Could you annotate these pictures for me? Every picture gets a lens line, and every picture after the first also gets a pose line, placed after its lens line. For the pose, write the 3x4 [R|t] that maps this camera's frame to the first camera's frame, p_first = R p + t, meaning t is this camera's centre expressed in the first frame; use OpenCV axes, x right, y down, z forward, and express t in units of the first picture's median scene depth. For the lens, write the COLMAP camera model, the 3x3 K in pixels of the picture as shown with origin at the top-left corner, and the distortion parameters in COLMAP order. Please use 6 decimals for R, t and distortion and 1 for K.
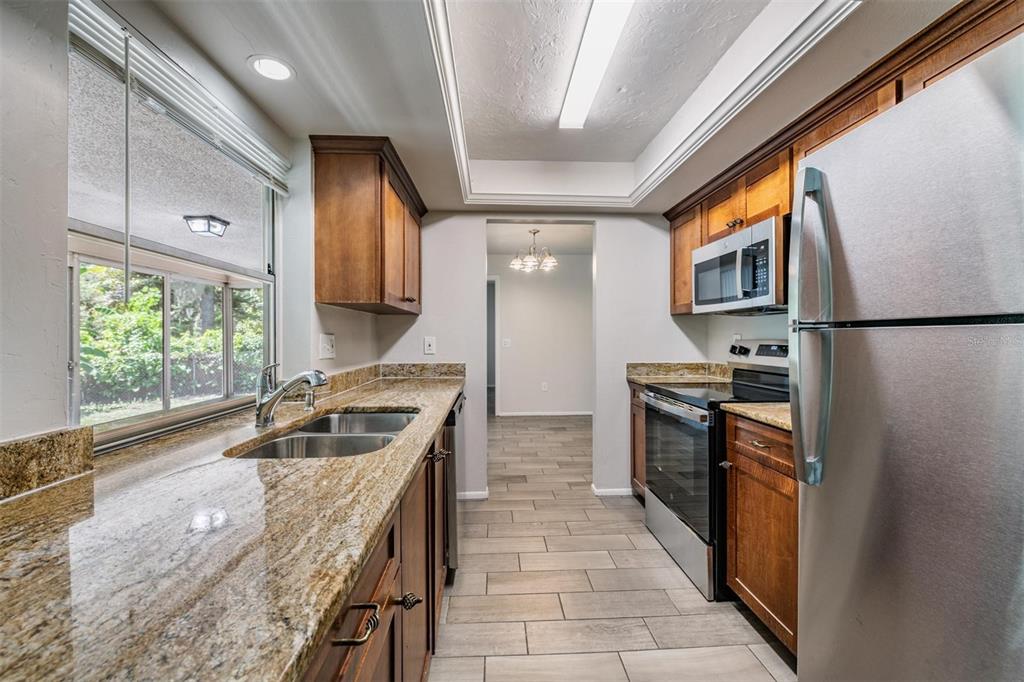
lens RADIAL K [[406.9, 0, 513.6], [0, 406.9, 339.7], [0, 0, 1]] dist [-0.007782, -0.002853]
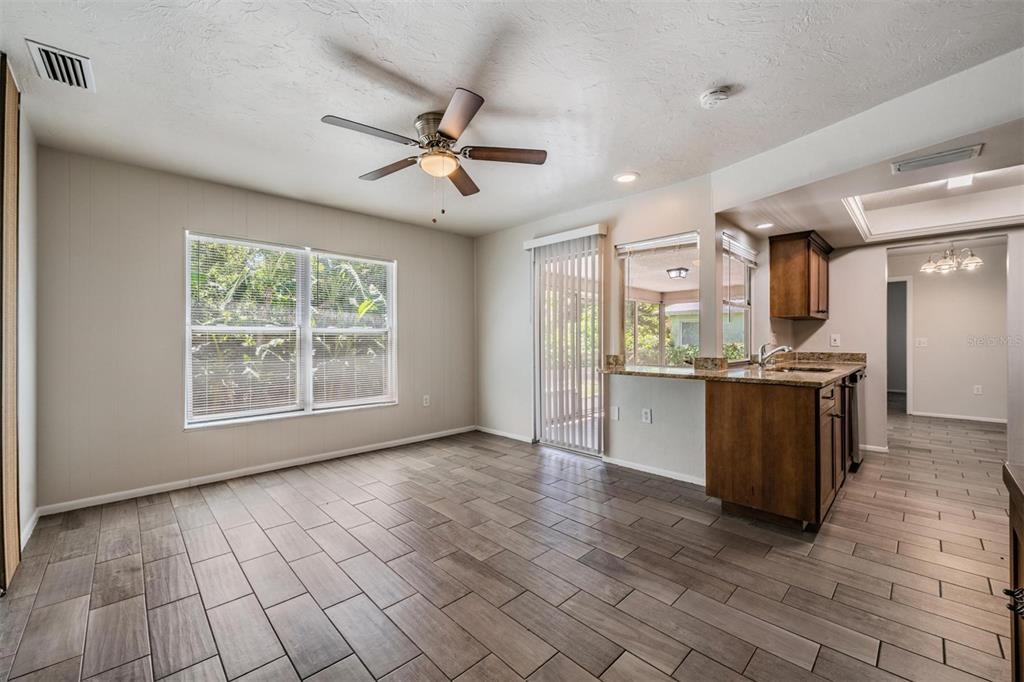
lens RADIAL K [[406.9, 0, 512.0], [0, 406.9, 340.8], [0, 0, 1]] dist [-0.007782, -0.002853]
pose [[0.663478, 0.003283, -0.748189, 0.168836], [-0.005934, 0.999982, -0.000874, 0.035956], [0.748172, 0.005020, 0.663485, -1.263282]]
